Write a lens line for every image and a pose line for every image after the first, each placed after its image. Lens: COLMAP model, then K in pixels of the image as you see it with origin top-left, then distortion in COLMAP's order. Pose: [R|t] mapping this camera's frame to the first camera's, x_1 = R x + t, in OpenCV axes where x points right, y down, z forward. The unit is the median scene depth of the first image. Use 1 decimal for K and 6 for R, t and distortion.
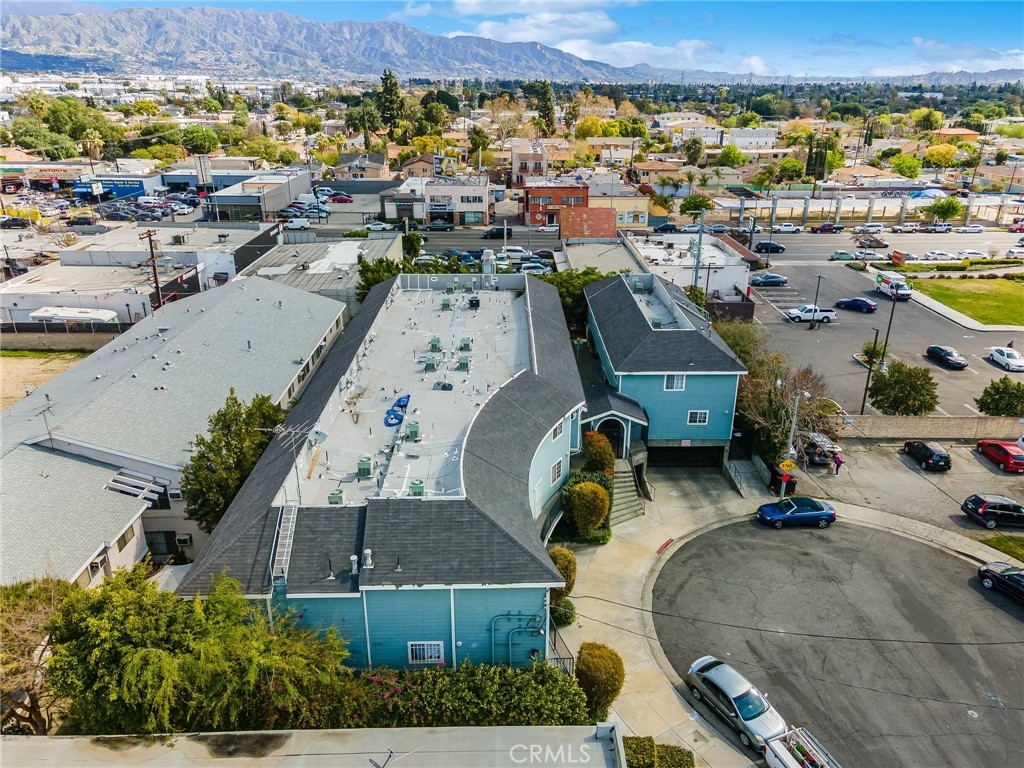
lens RADIAL K [[739.6, 0, 515.4], [0, 739.6, 379.8], [0, 0, 1]] dist [0.028864, 0.011670]
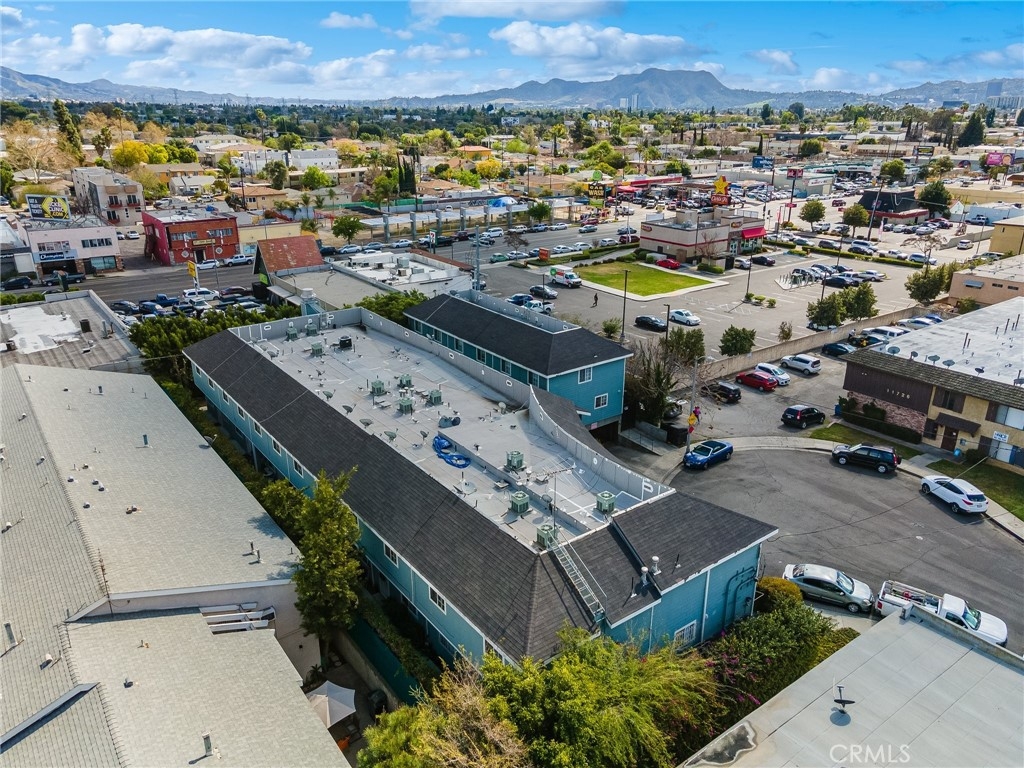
lens RADIAL K [[739.6, 0, 516.3], [0, 739.6, 383.8], [0, 0, 1]] dist [0.028864, 0.011670]
pose [[0.814346, -0.208539, 0.541621, -0.238143], [0.219140, 0.974619, 0.045770, -0.028473], [-0.537419, 0.081418, 0.839376, 0.051753]]
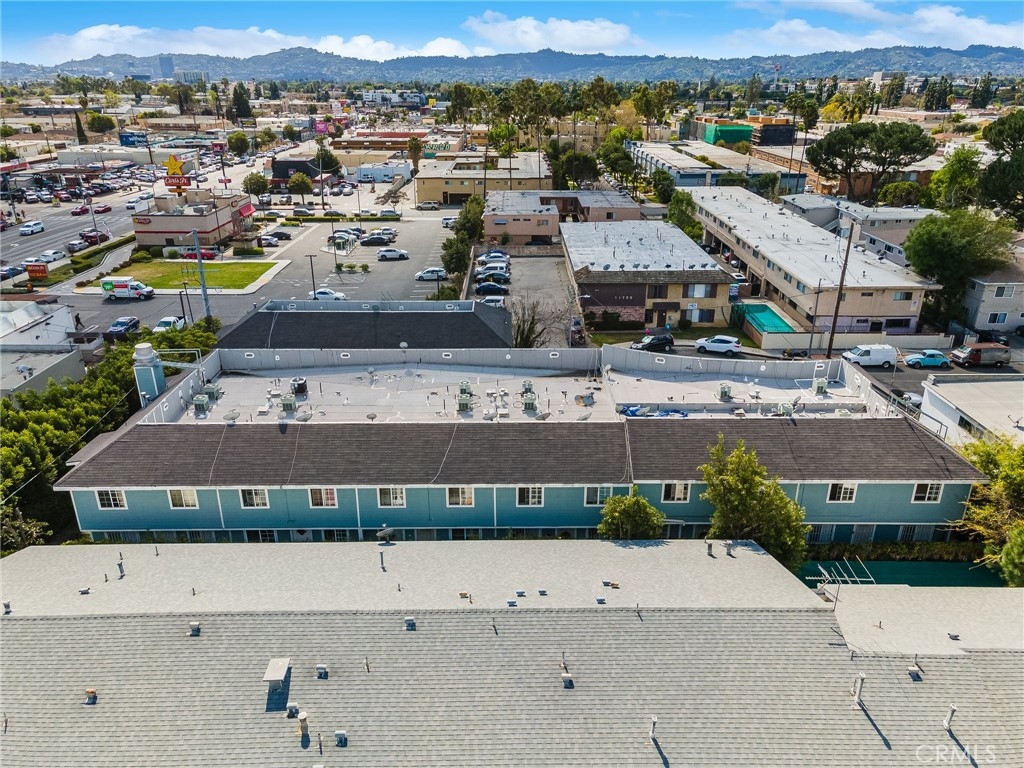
lens RADIAL K [[739.6, 0, 517.7], [0, 739.6, 388.8], [0, 0, 1]] dist [0.028864, 0.011670]
pose [[0.020092, -0.392238, 0.919644, -0.433019], [0.375449, 0.855470, 0.356664, -0.167481], [-0.926625, 0.338113, 0.164453, 0.398790]]
